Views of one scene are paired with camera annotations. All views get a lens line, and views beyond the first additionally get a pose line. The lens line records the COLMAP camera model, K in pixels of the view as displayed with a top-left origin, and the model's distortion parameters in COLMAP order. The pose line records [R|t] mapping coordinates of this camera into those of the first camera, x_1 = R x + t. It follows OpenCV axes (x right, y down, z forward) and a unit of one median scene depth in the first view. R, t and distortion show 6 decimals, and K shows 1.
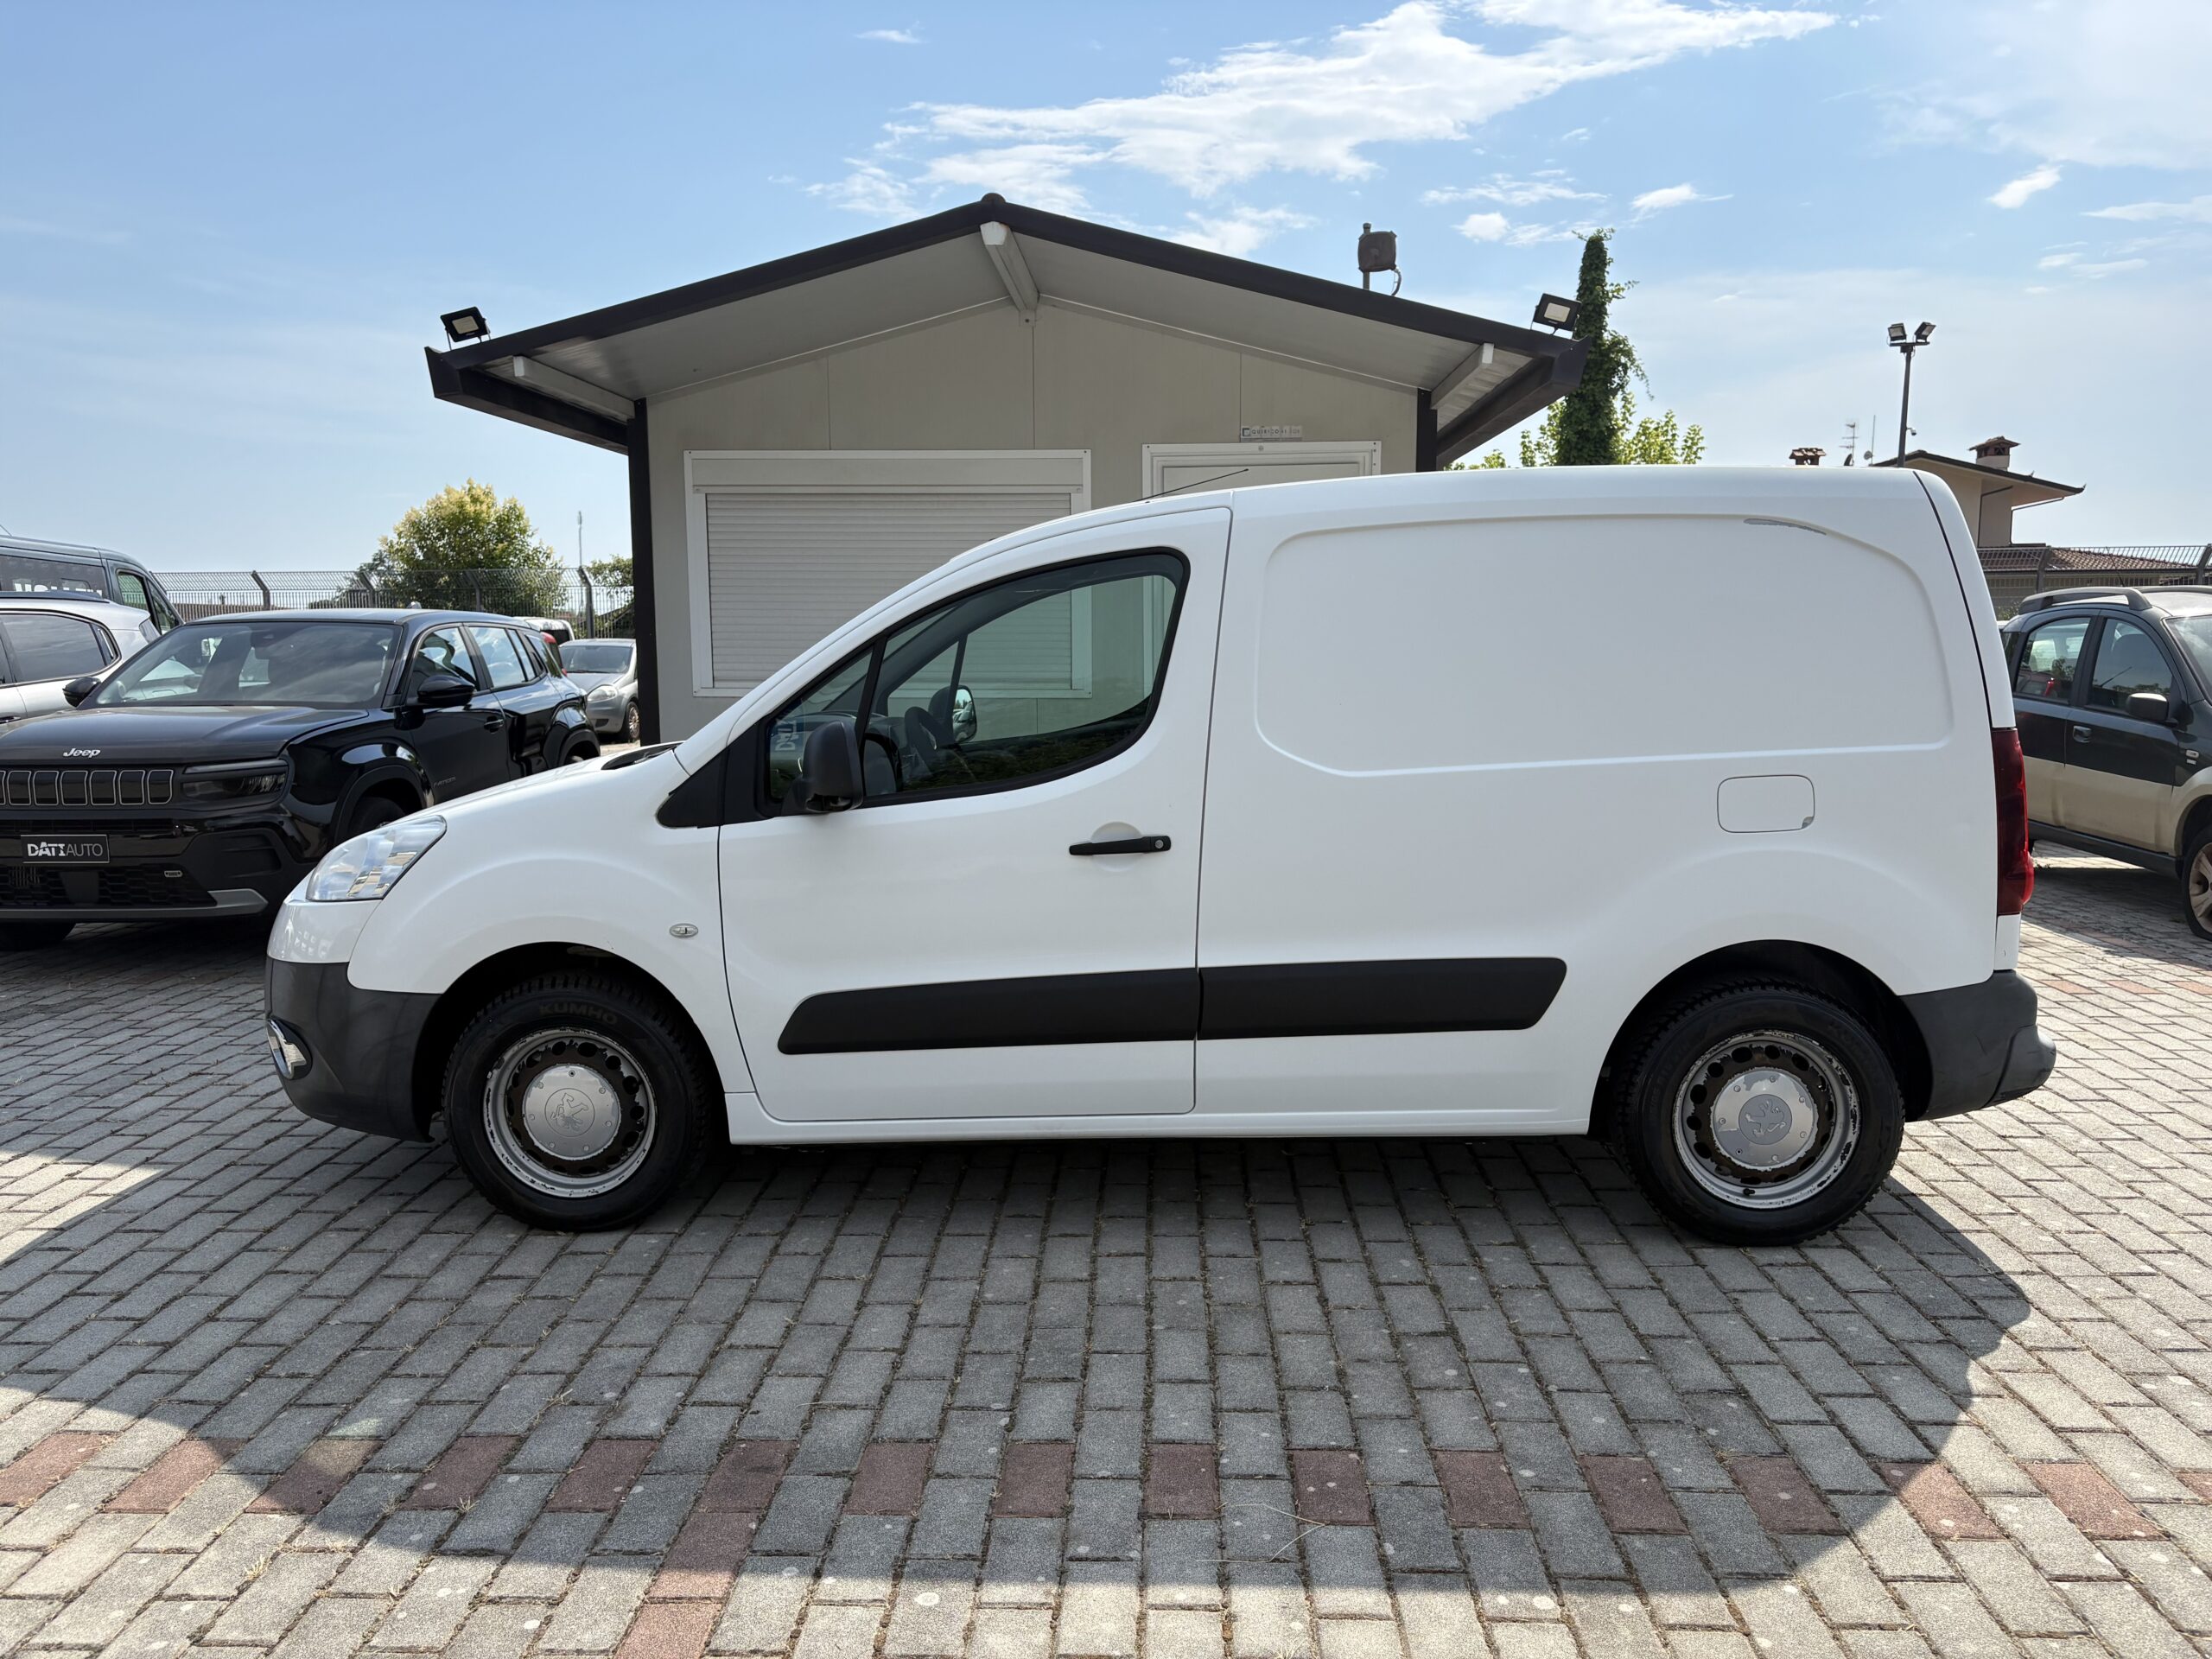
lens RADIAL K [[1671.2, 0, 1101.4], [0, 1671.2, 820.1], [0, 0, 1]] dist [0.047943, -0.047136]
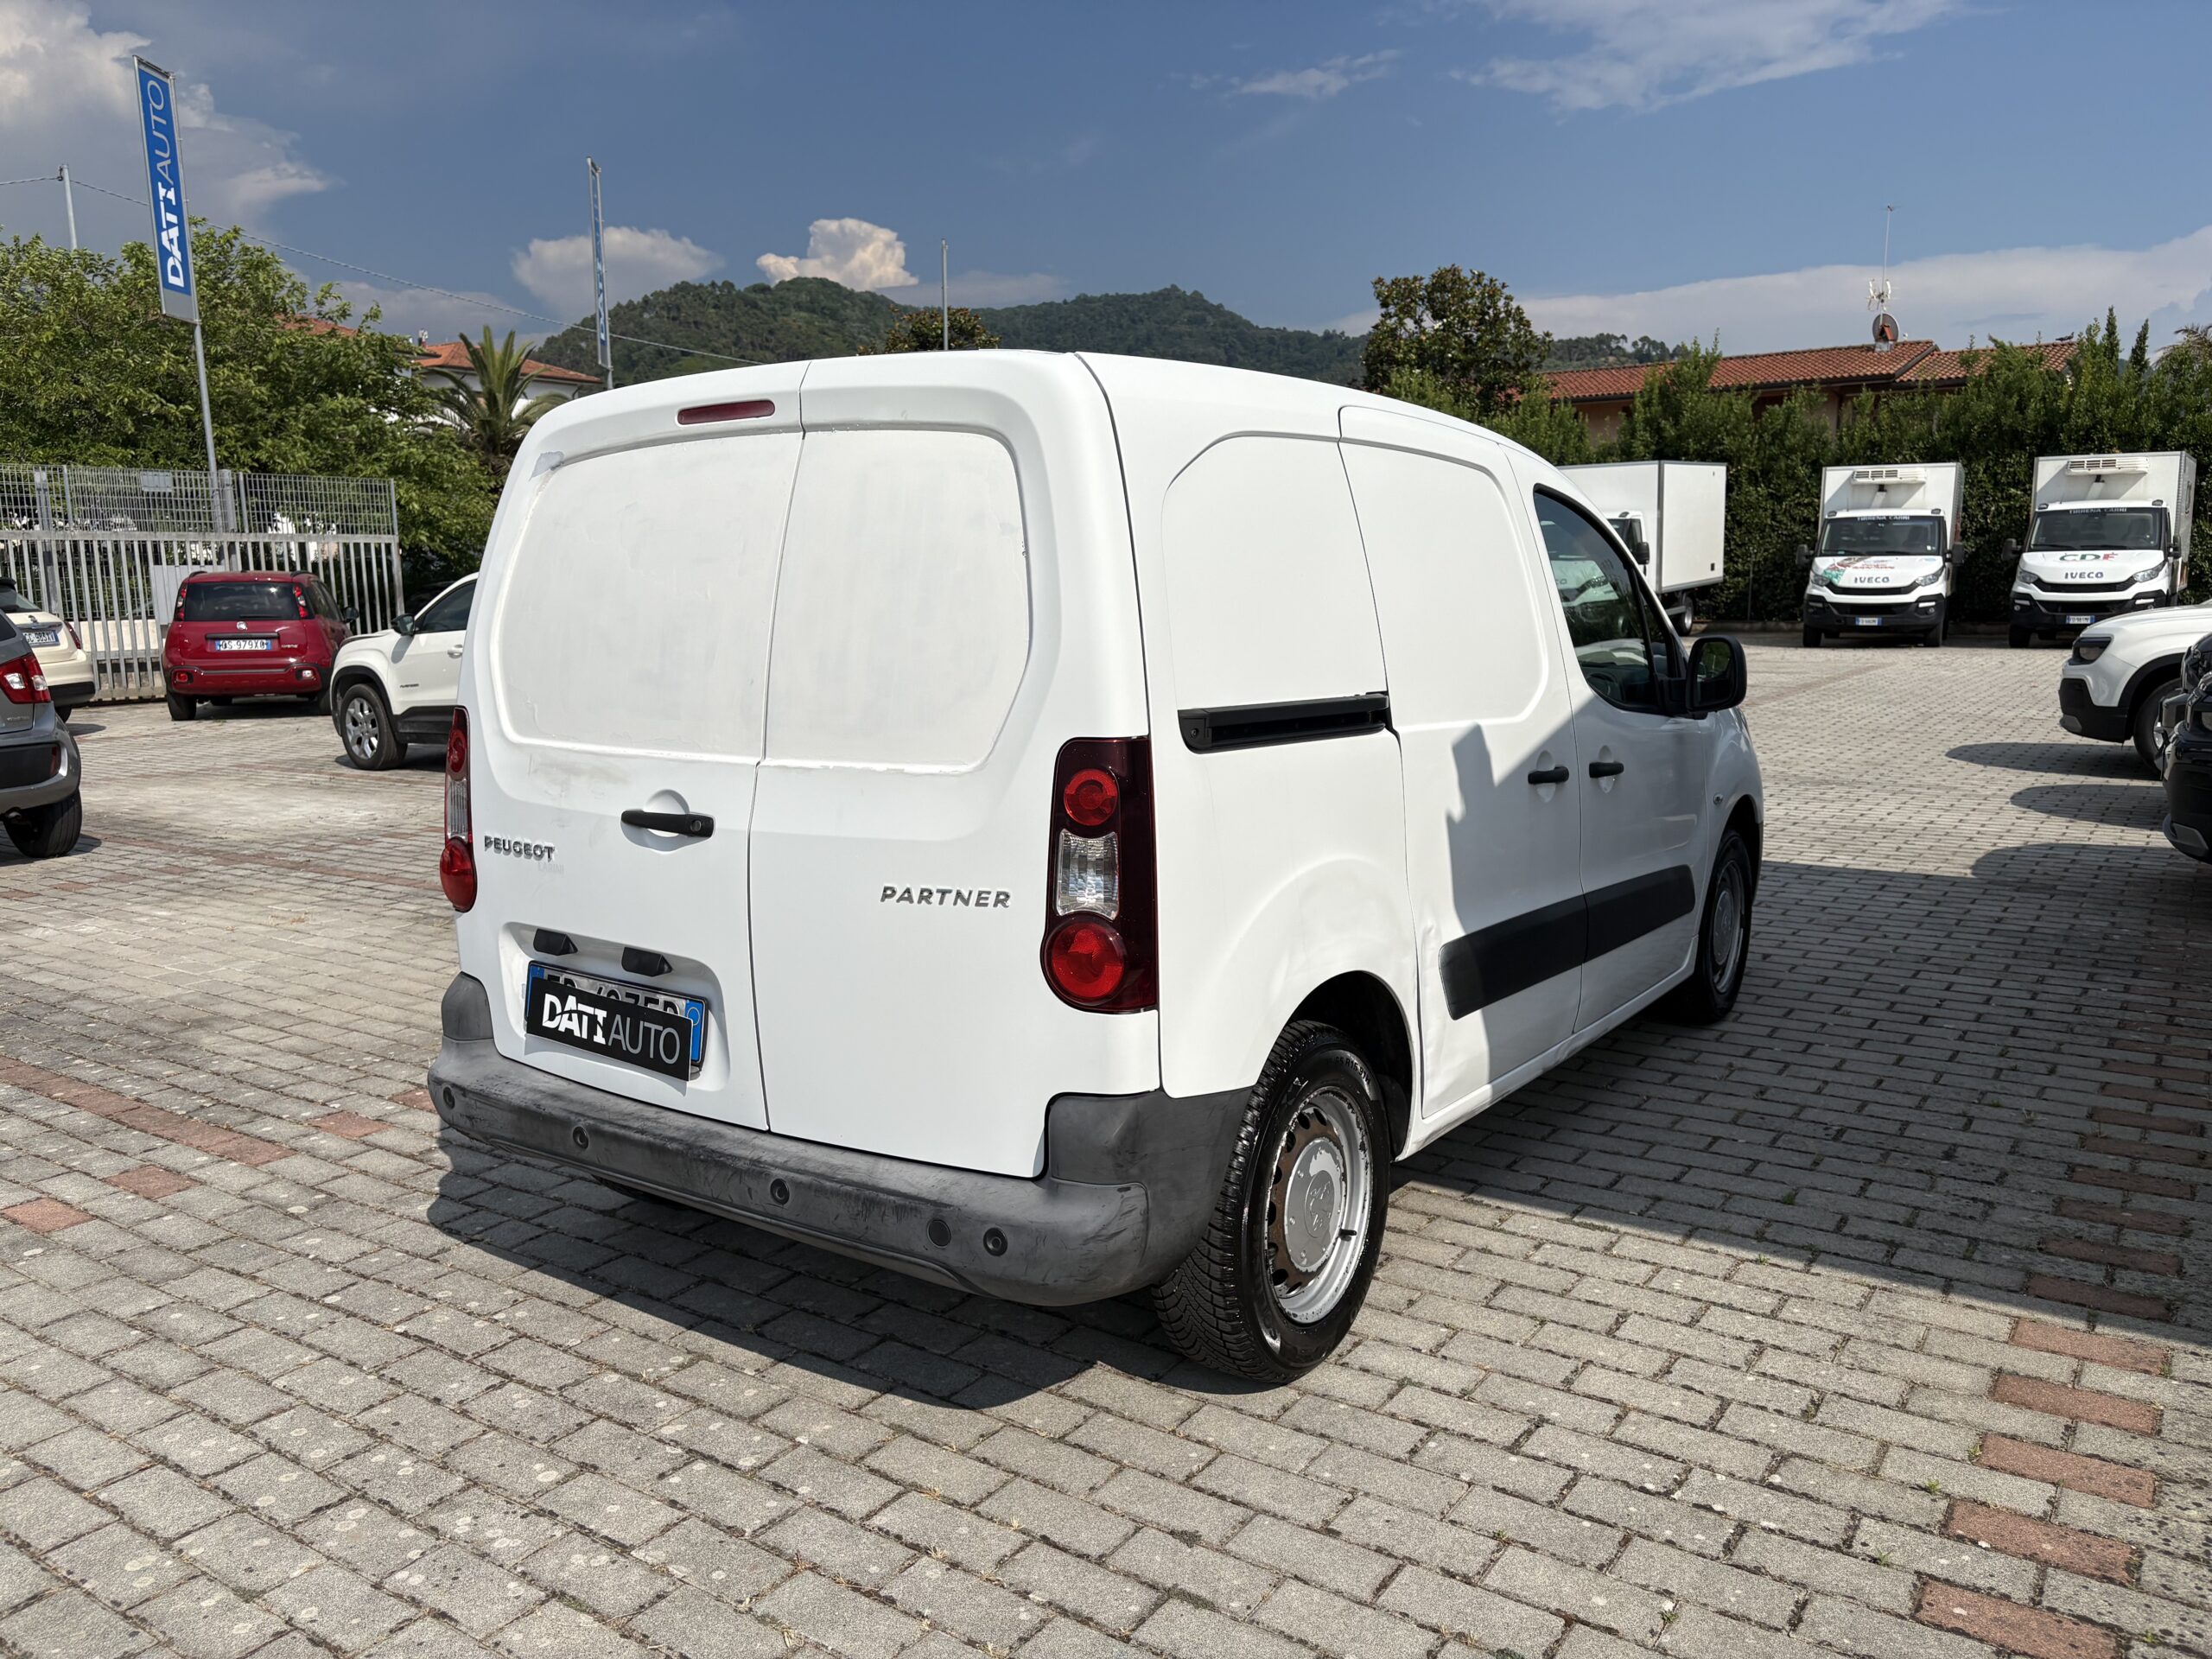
lens RADIAL K [[1671.2, 0, 1099.8], [0, 1671.2, 832.2], [0, 0, 1]] dist [0.047943, -0.047136]
pose [[-0.529180, 0.147626, -0.835569, 1.175794], [-0.079952, 0.971692, 0.222311, -0.227658], [0.844734, 0.184448, -0.502397, 1.841294]]
